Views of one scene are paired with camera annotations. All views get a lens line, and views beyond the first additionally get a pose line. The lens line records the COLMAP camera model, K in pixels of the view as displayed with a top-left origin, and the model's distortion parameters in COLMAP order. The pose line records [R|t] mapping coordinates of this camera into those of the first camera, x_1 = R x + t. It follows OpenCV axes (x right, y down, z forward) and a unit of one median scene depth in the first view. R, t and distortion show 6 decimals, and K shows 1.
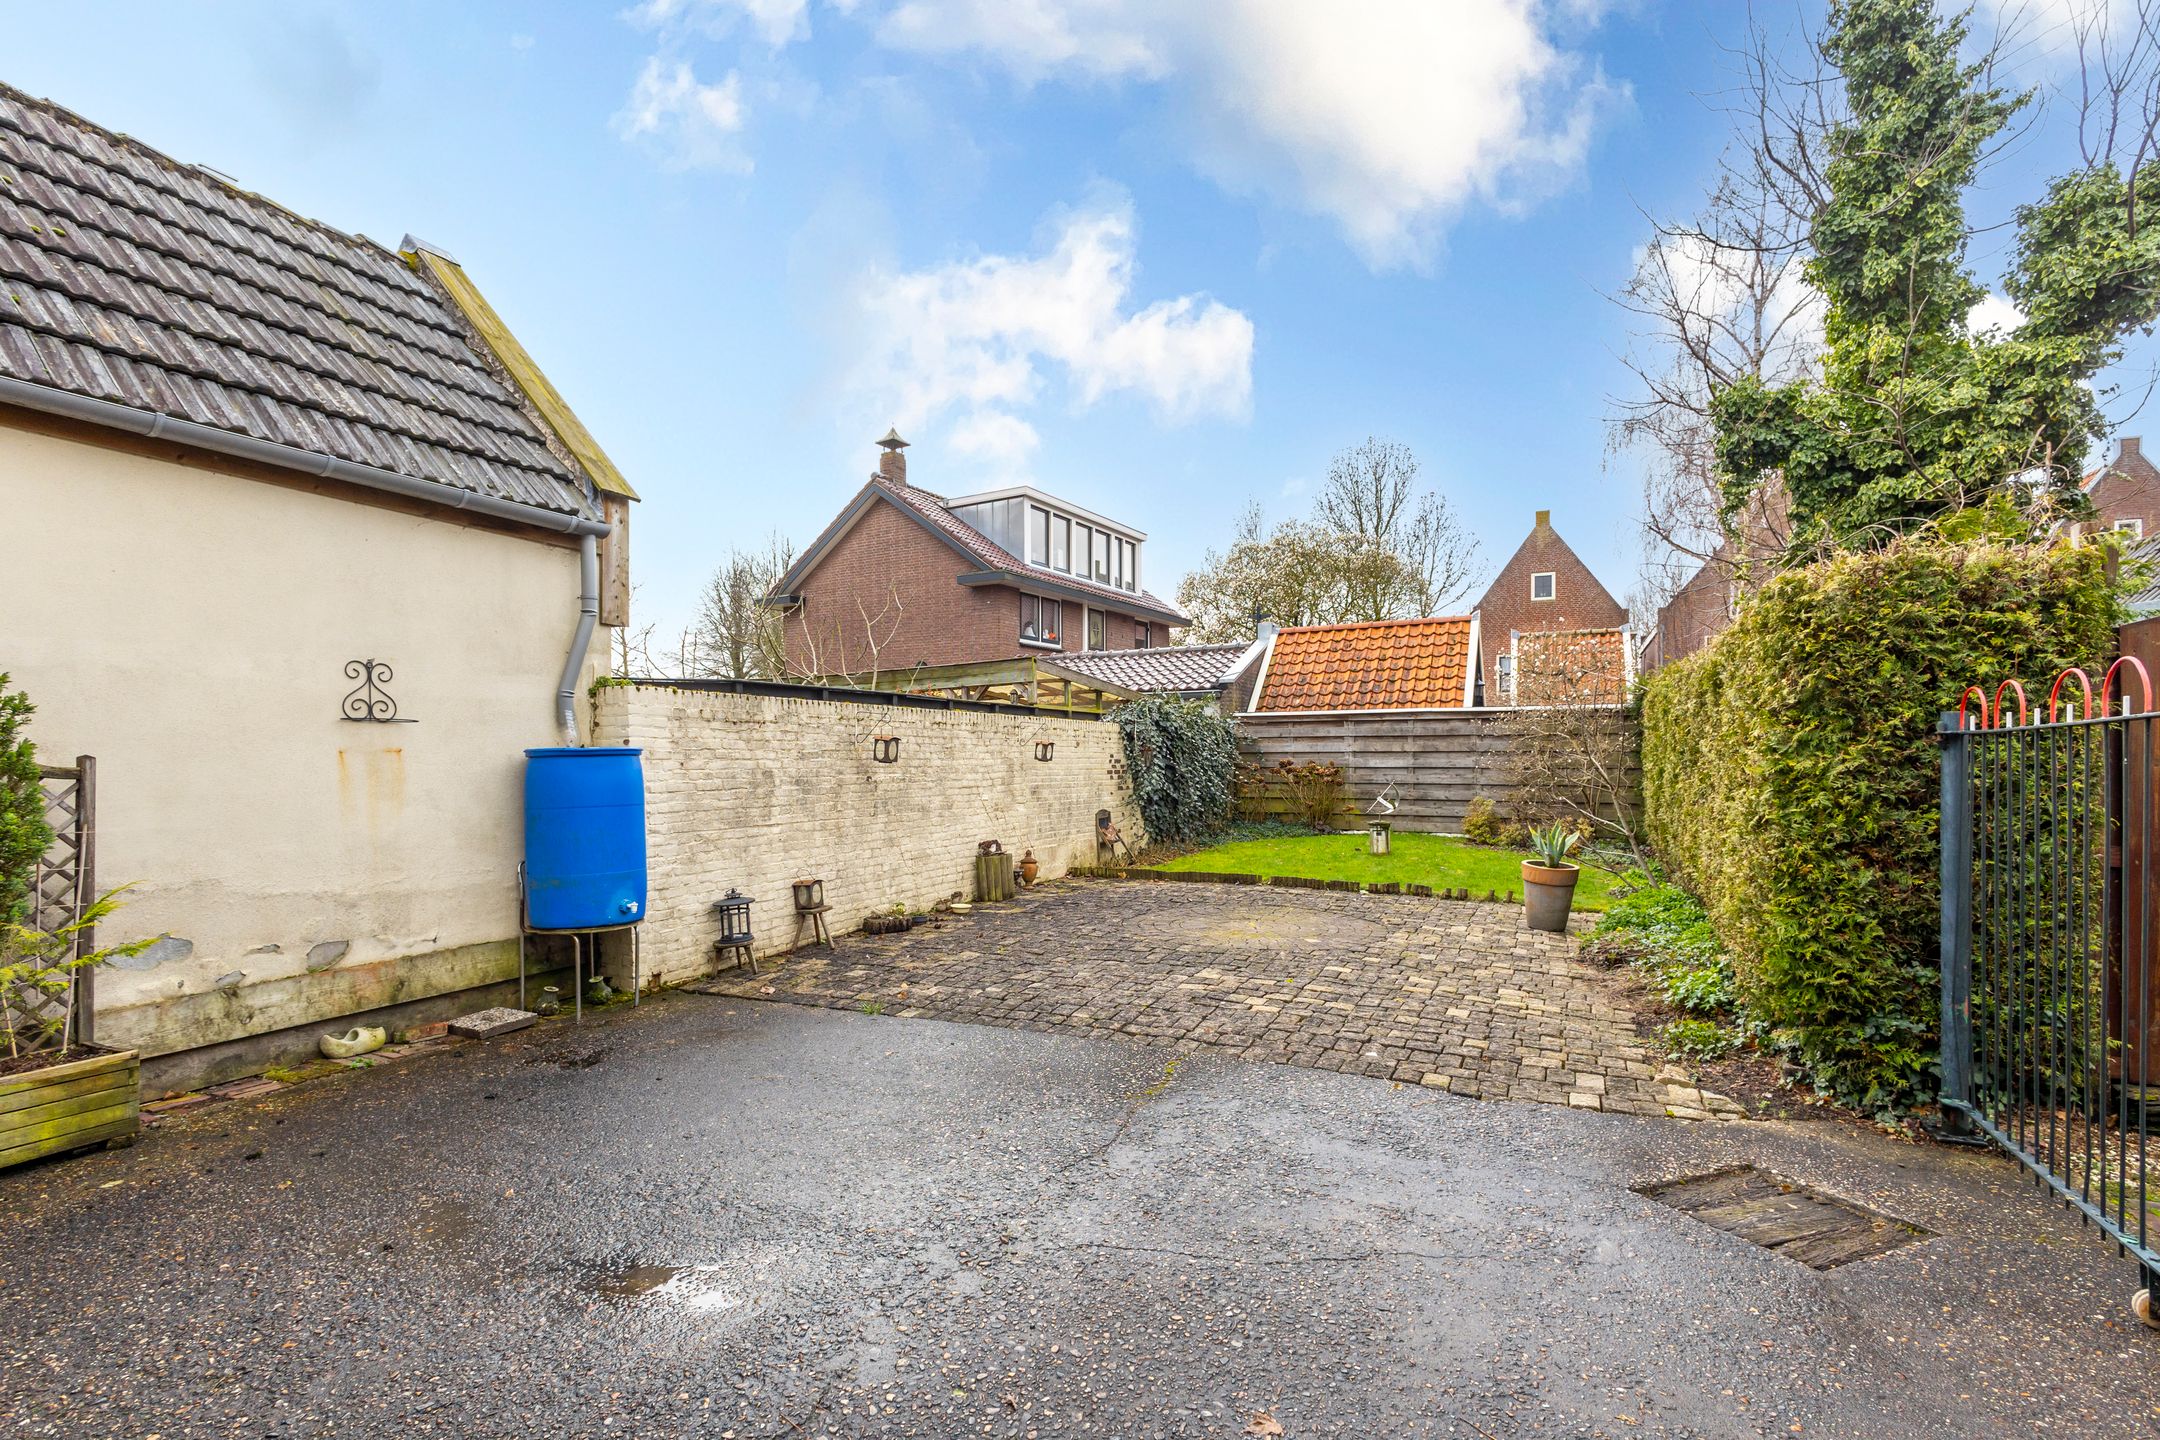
lens RADIAL K [[1019.6, 0, 1053.4], [0, 1019.6, 766.0], [0, 0, 1]] dist [0.009367, -0.004850]
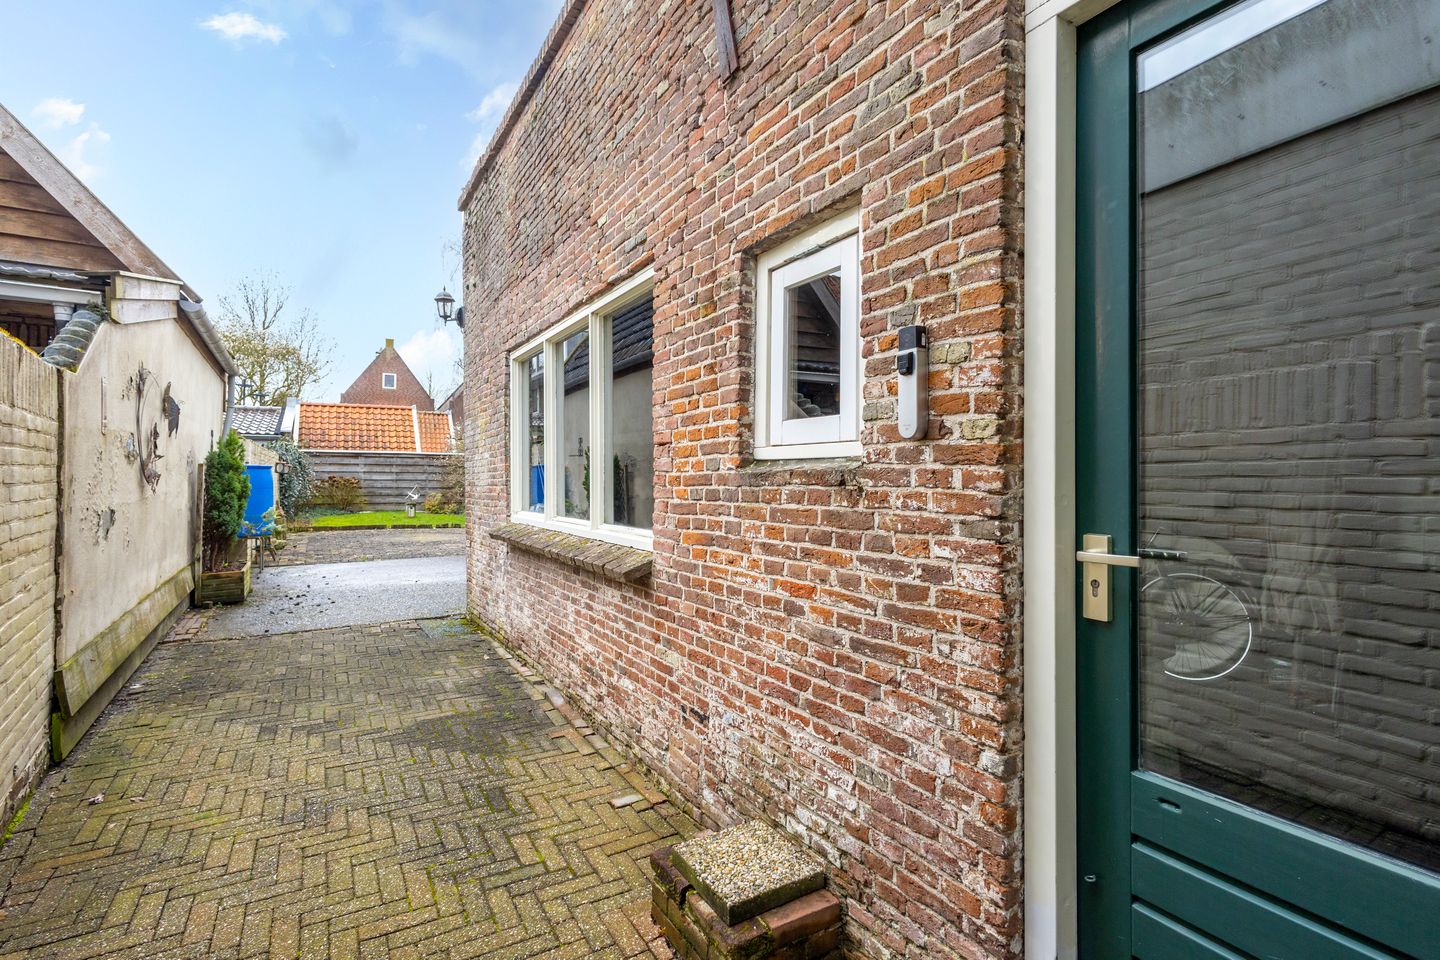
lens RADIAL K [[679.7, 0, 727.2], [0, 679.7, 471.9], [0, 0, 1]] dist [0.009367, -0.004850]
pose [[0.538941, 0.017513, 0.842161, -0.465805], [-0.003030, 0.999818, -0.018853, 0.009701], [-0.842338, 0.007609, 0.538896, -0.326946]]
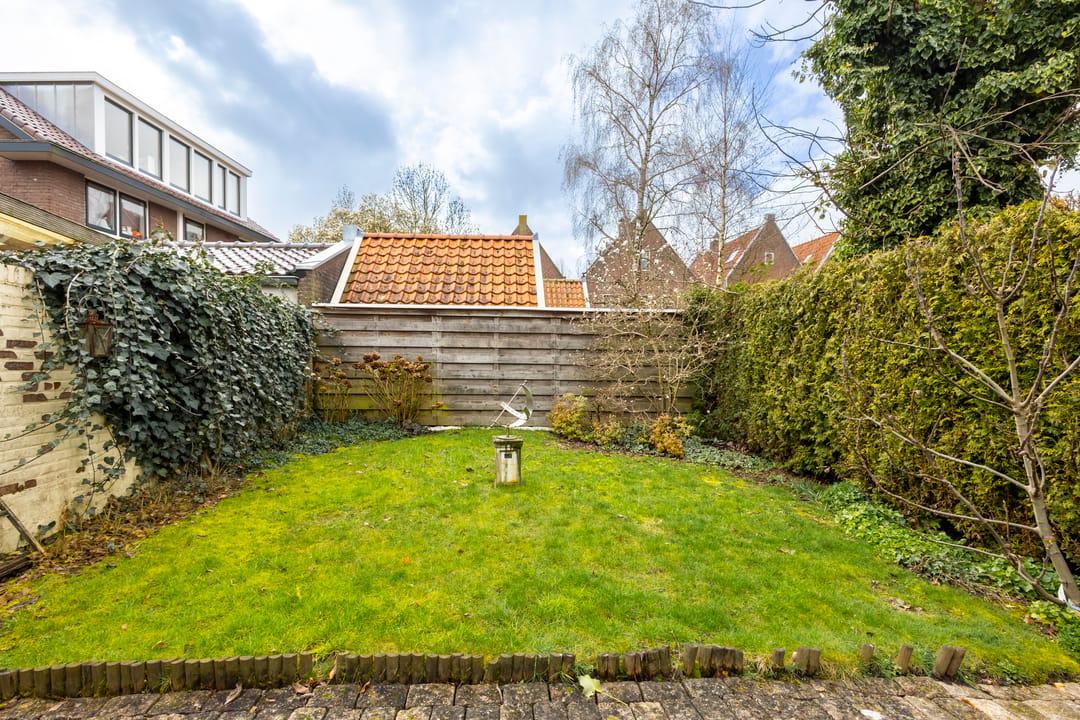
lens RADIAL K [[509.8, 0, 545.1], [0, 509.8, 376.8], [0, 0, 1]] dist [0.009367, -0.004850]
pose [[0.848469, -0.003641, 0.529233, 0.123525], [-0.009758, 0.999699, 0.022522, 0.002640], [-0.529155, -0.024273, 0.848178, 0.553512]]
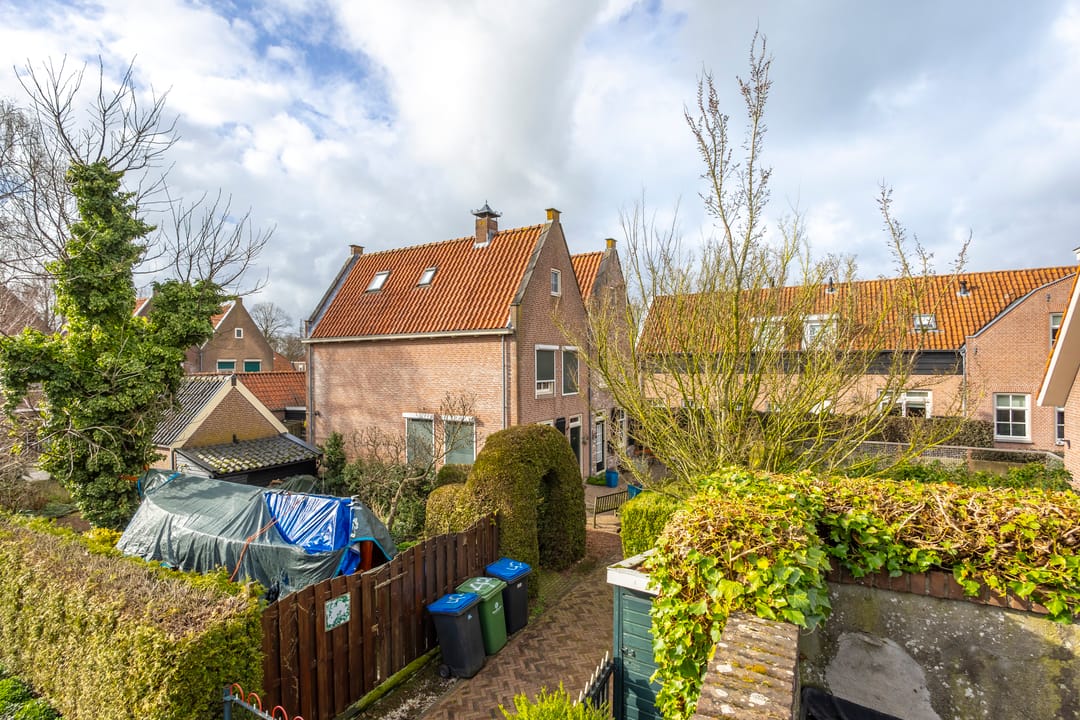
lens RADIAL K [[509.8, 0, 551.0], [0, 509.8, 360.9], [0, 0, 1]] dist [0.009367, -0.004850]
pose [[0.078388, -0.004428, 0.996913, -0.113986], [0.018171, 0.999830, 0.003012, -0.235121], [-0.996757, 0.017879, 0.078456, -0.005233]]
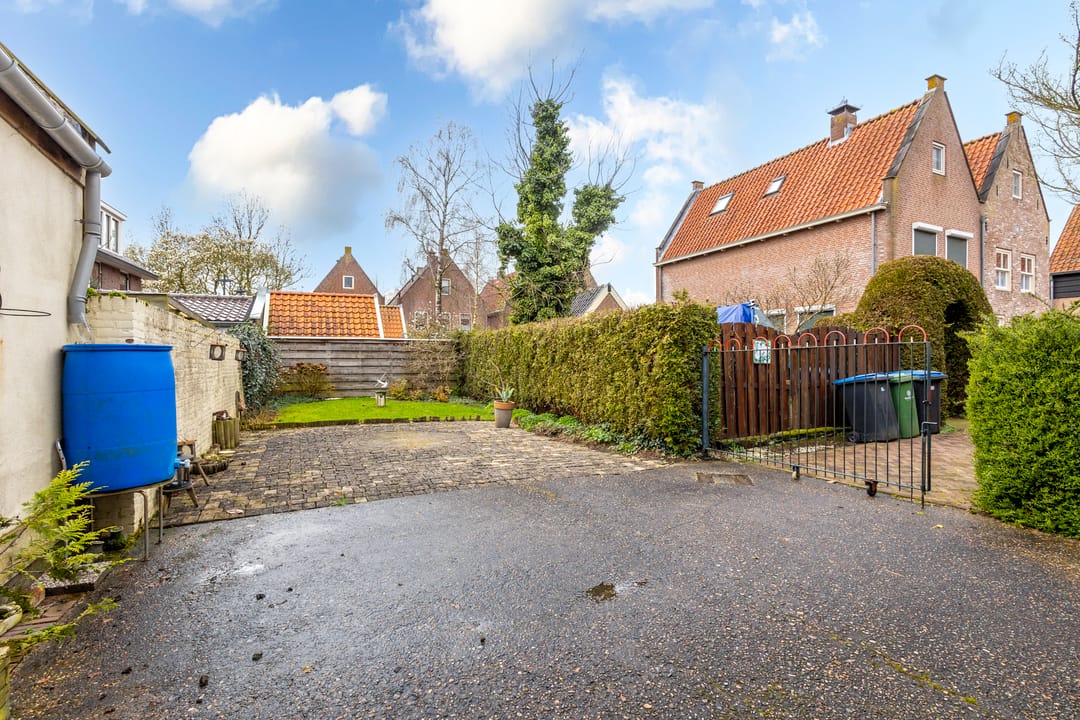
lens RADIAL K [[504.8, 0, 541.1], [0, 504.8, 367.8], [0, 0, 1]] dist [0.000543, 0.000518]
pose [[0.613344, -0.005366, 0.789798, -0.241557], [0.005627, 0.999981, 0.002424, 0.004801], [-0.789796, 0.002957, 0.613363, 0.082617]]
